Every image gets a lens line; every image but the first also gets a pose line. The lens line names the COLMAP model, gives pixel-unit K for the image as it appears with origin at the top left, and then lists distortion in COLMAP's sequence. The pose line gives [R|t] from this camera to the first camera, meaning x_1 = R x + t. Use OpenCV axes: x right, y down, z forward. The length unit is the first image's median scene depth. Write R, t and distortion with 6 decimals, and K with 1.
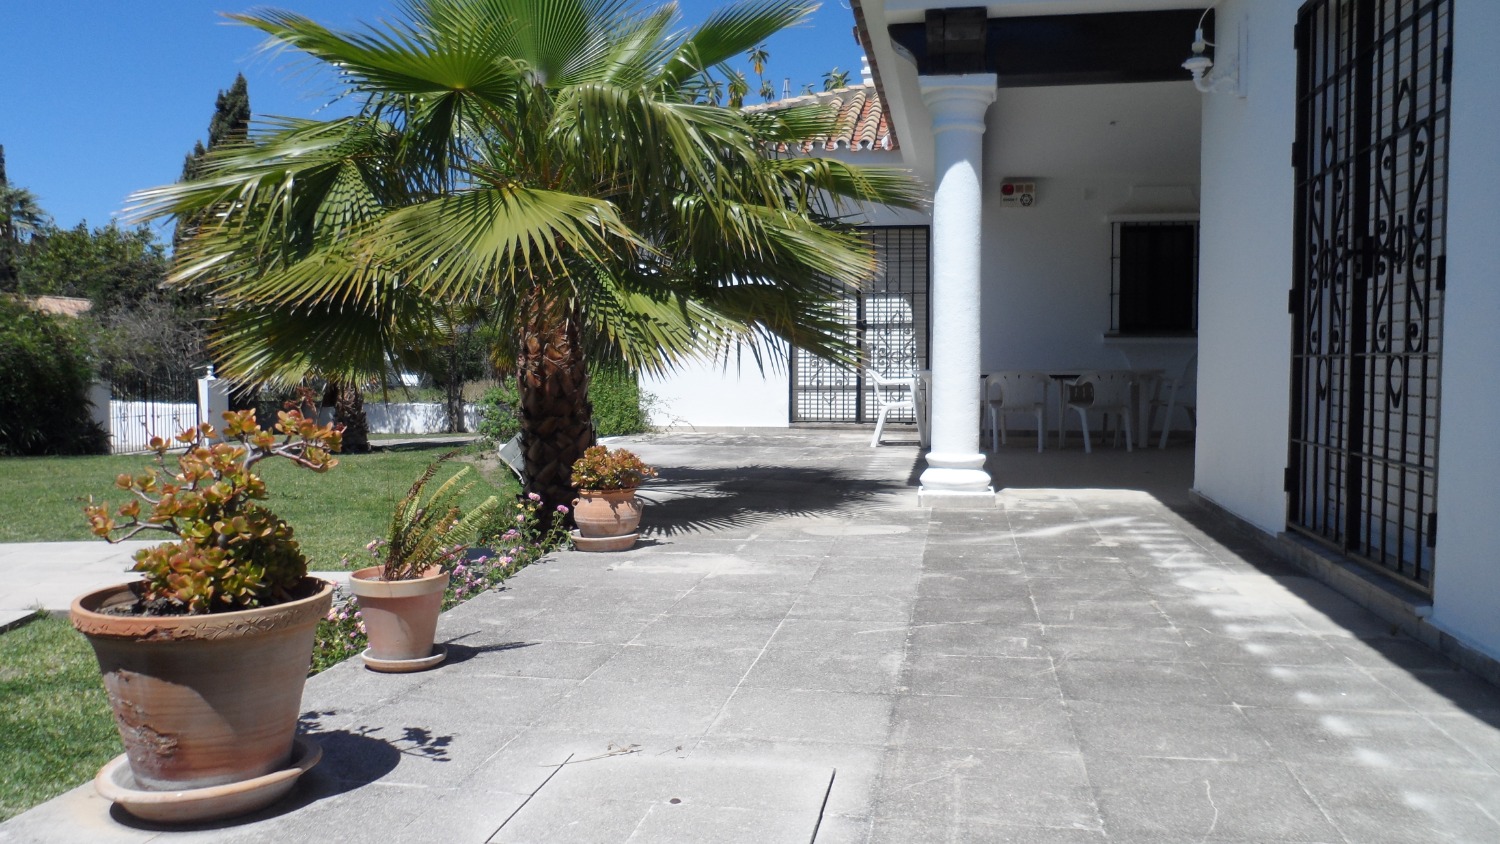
lens RADIAL K [[1171.7, 0, 756.7], [0, 1171.7, 410.1], [0, 0, 1]] dist [-0.066609, 0.063561]
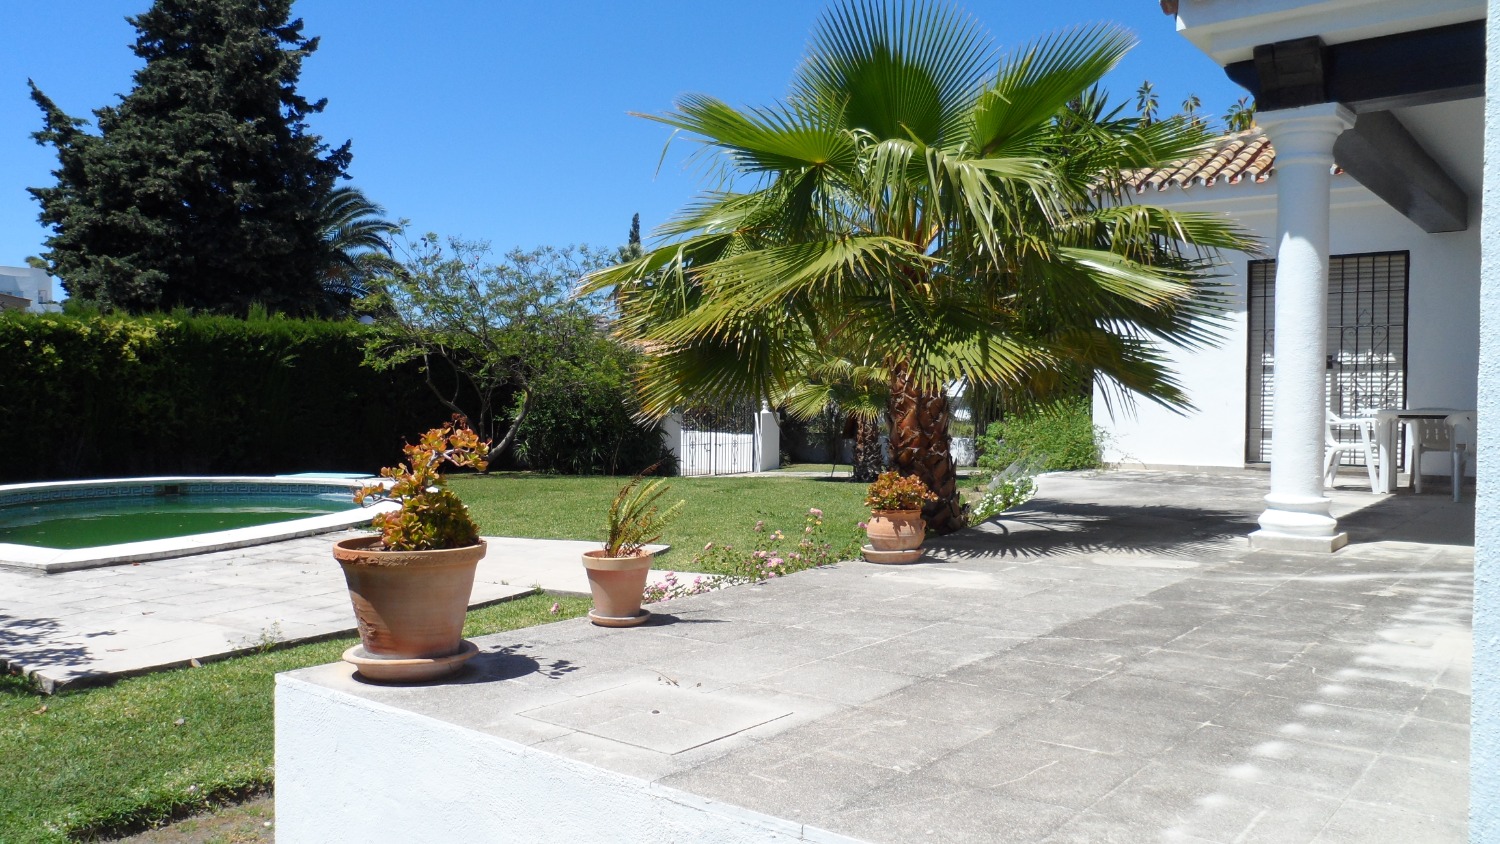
lens RADIAL K [[1171.7, 0, 734.8], [0, 1171.7, 411.1], [0, 0, 1]] dist [-0.066609, 0.063561]
pose [[0.869156, 0.007272, -0.494485, 0.591967], [-0.022334, 0.999449, -0.024558, 0.003107], [0.494034, 0.032389, 0.868839, -0.162579]]
